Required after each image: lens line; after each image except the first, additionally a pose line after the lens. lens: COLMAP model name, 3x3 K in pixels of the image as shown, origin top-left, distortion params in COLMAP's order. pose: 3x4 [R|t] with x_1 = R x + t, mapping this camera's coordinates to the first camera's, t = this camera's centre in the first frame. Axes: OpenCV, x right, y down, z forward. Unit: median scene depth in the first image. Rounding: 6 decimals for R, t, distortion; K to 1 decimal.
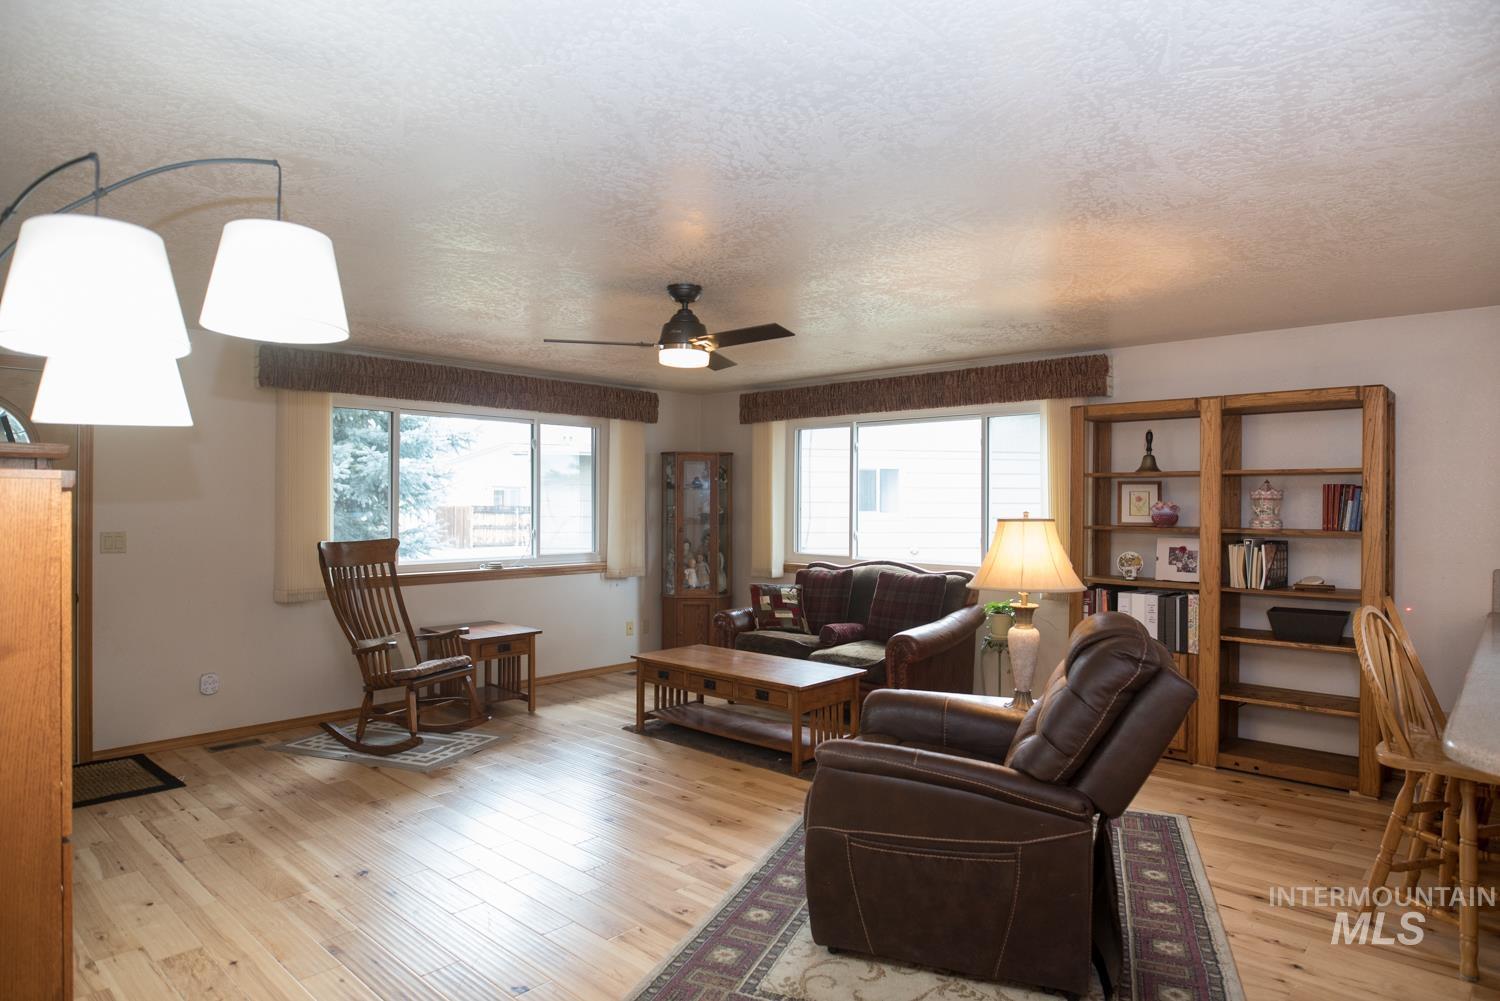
lens RADIAL K [[863.3, 0, 754.2], [0, 863.3, 504.1], [0, 0, 1]] dist [-0.023920, 0.002140]
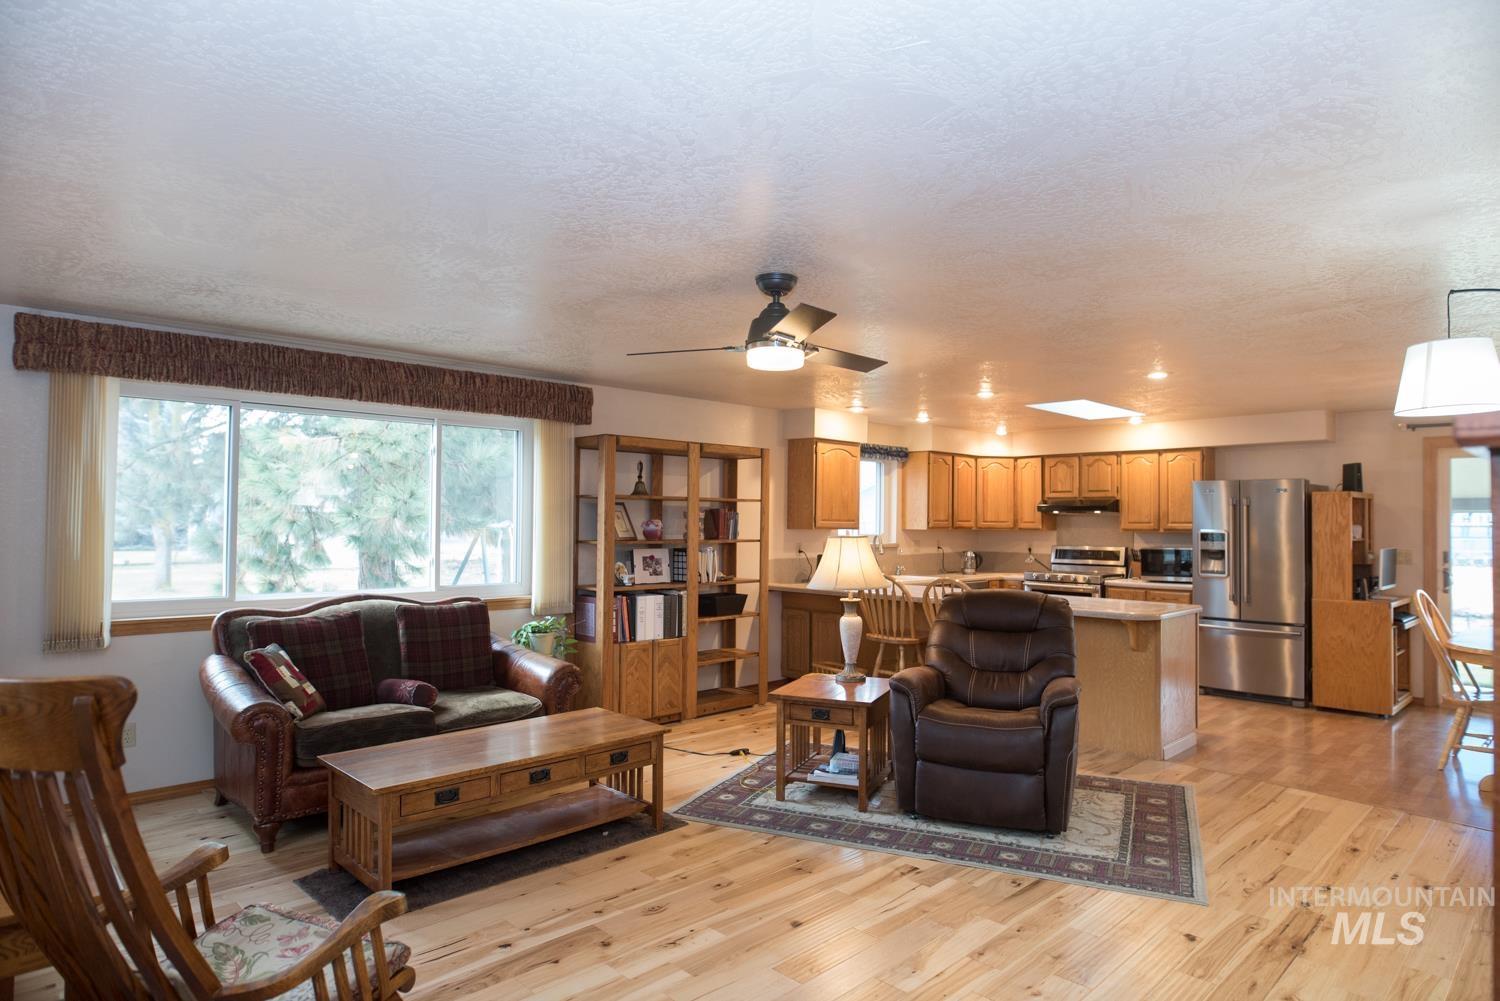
lens RADIAL K [[863.3, 0, 754.6], [0, 863.3, 502.6], [0, 0, 1]] dist [-0.023920, 0.002140]
pose [[0.052634, 0.018053, 0.998451, -0.754989], [-0.007540, 0.999815, -0.017680, -0.007097], [-0.998585, -0.006598, 0.052760, 0.776449]]
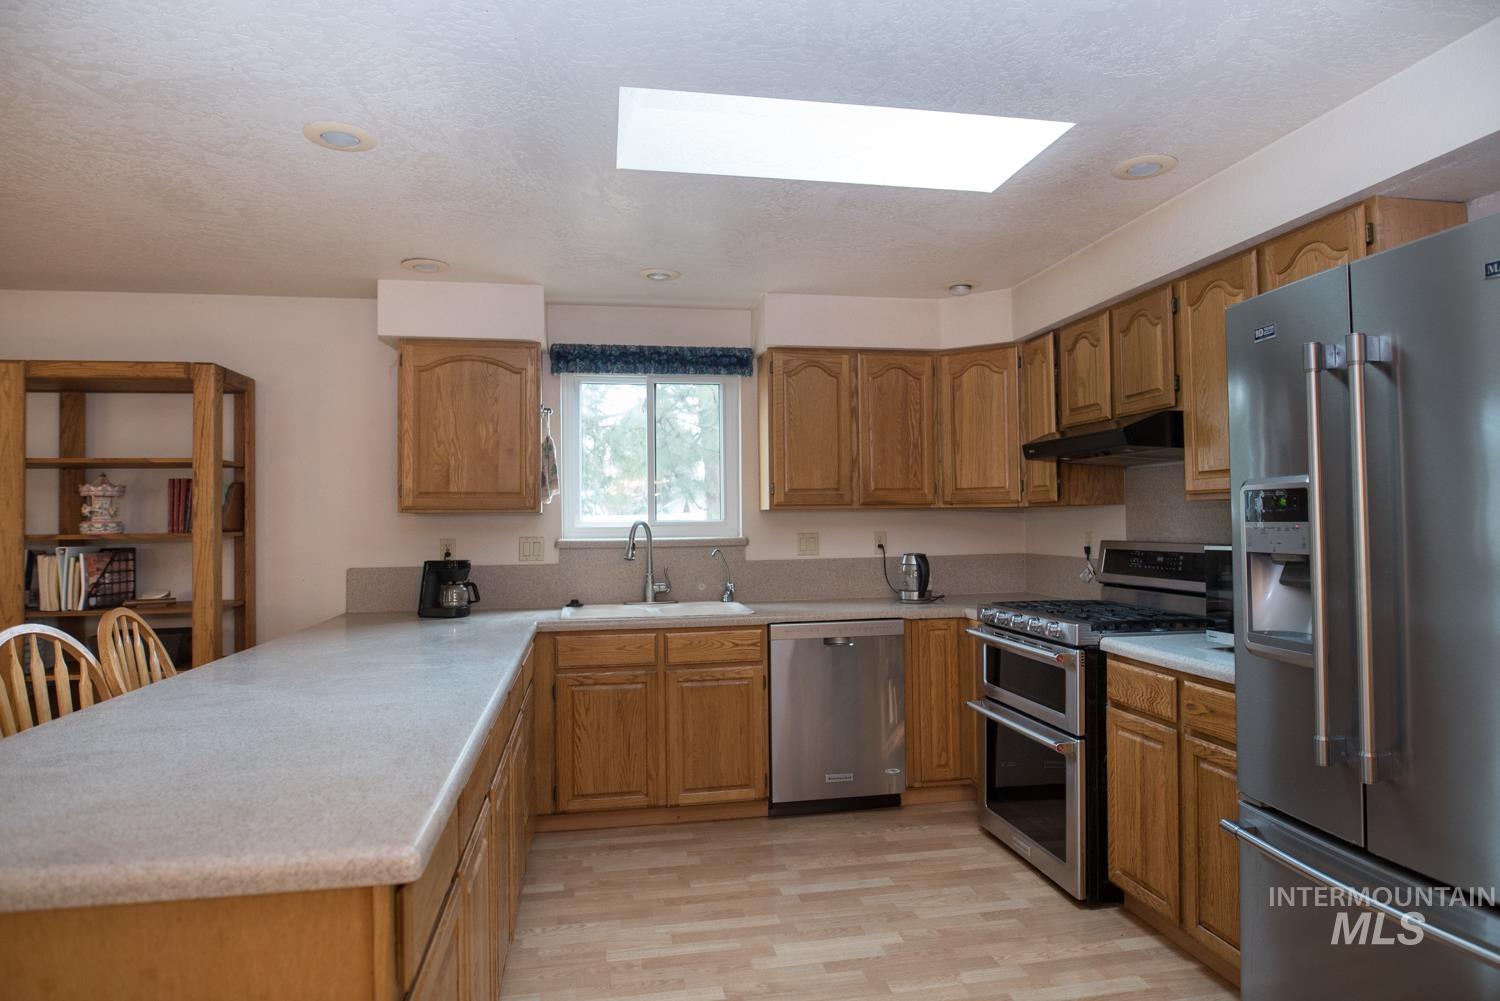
lens RADIAL K [[863.3, 0, 755.5], [0, 863.3, 499.7], [0, 0, 1]] dist [-0.023920, 0.002140]
pose [[0.598744, 0.006747, 0.800912, 0.305690], [0.015990, 0.999665, -0.020375, 0.021424], [-0.800781, 0.025006, 0.598435, 0.030430]]
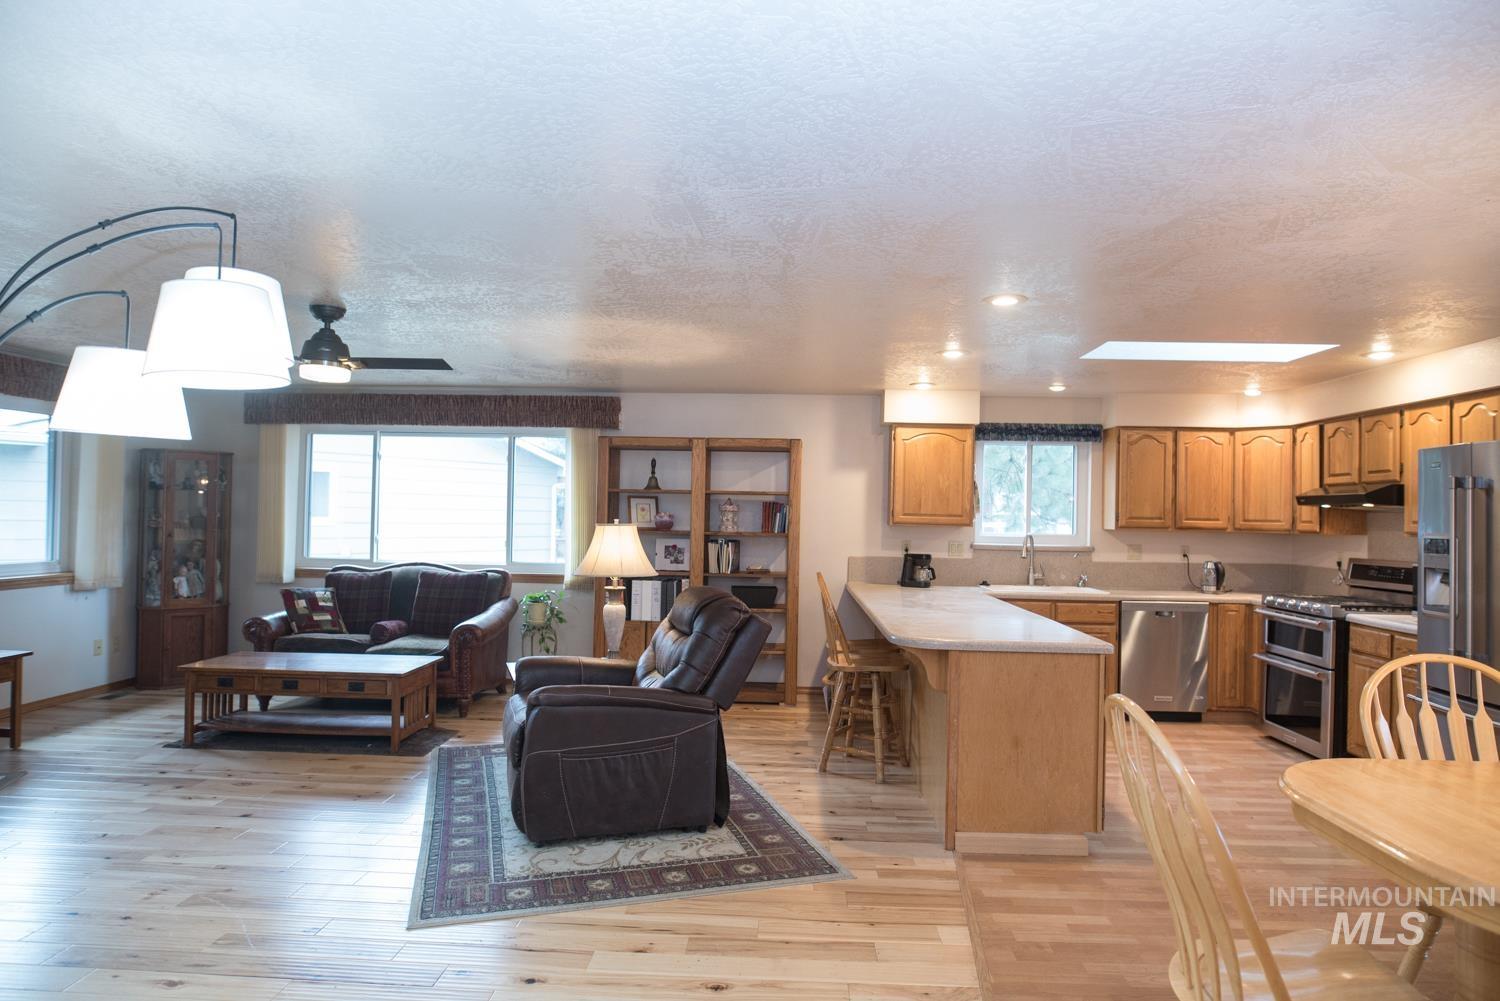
lens RADIAL K [[863.3, 0, 754.3], [0, 863.3, 503.0], [0, 0, 1]] dist [-0.023920, 0.002140]
pose [[0.766230, 0.019918, 0.642258, -0.283886], [-0.014754, 0.999801, -0.013405, -0.000828], [-0.642397, 0.000796, 0.766372, -0.132272]]
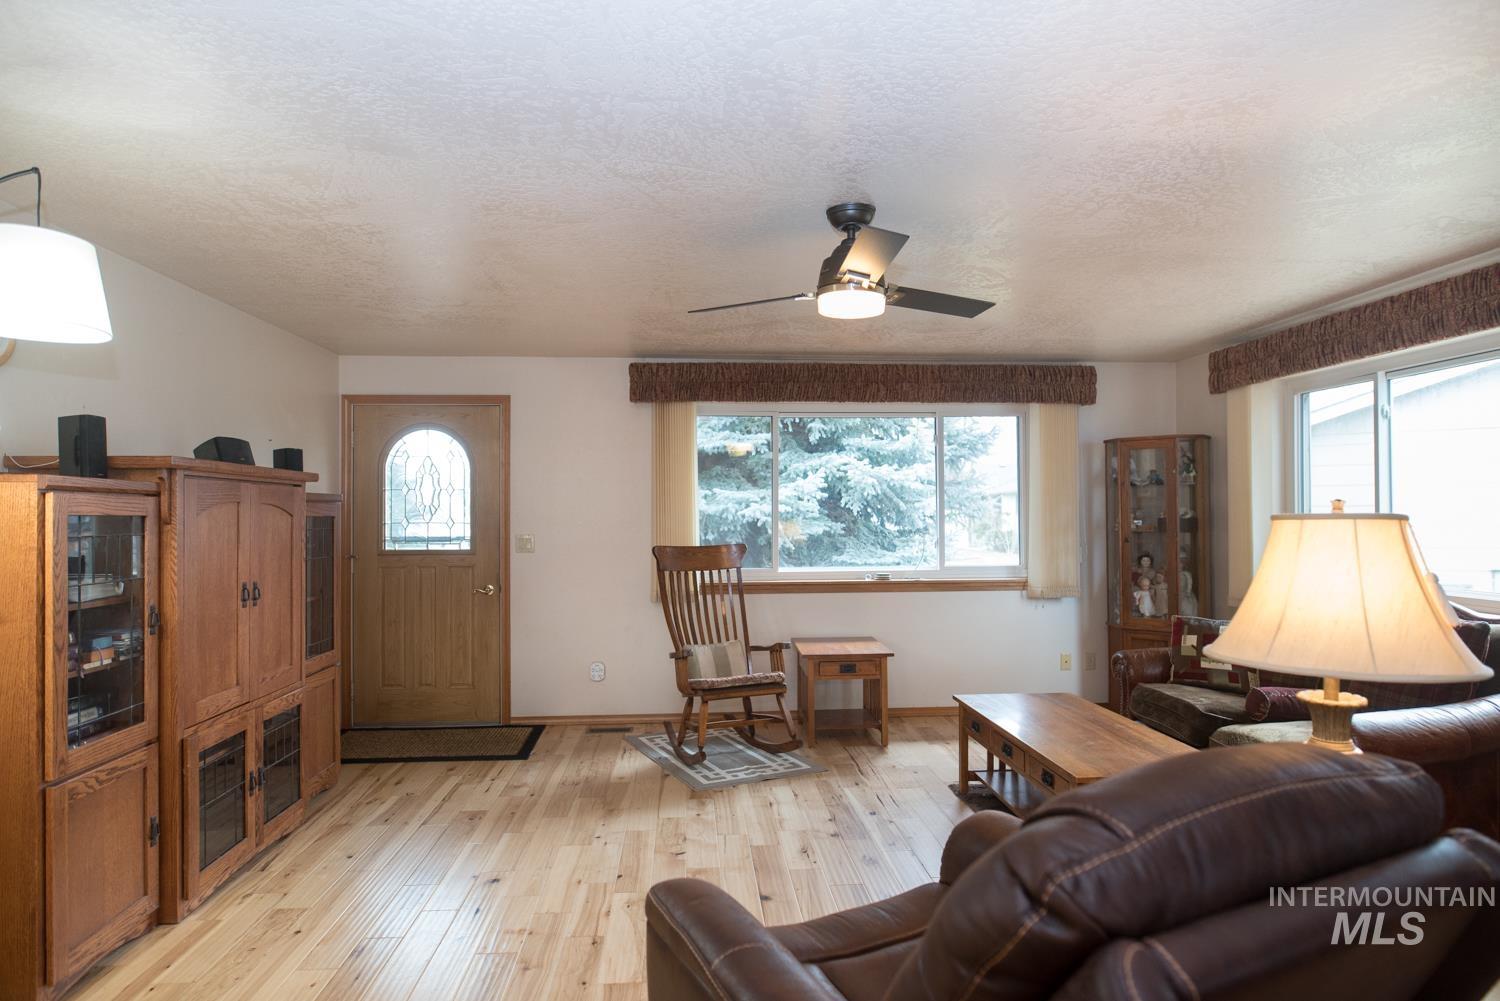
lens RADIAL K [[863.3, 0, 754.4], [0, 863.3, 502.8], [0, 0, 1]] dist [-0.023920, 0.002140]
pose [[0.728876, -0.018267, -0.684402, 0.290609], [0.008437, 0.999808, -0.017700, 0.011595], [0.684594, 0.007127, 0.728890, 0.318812]]
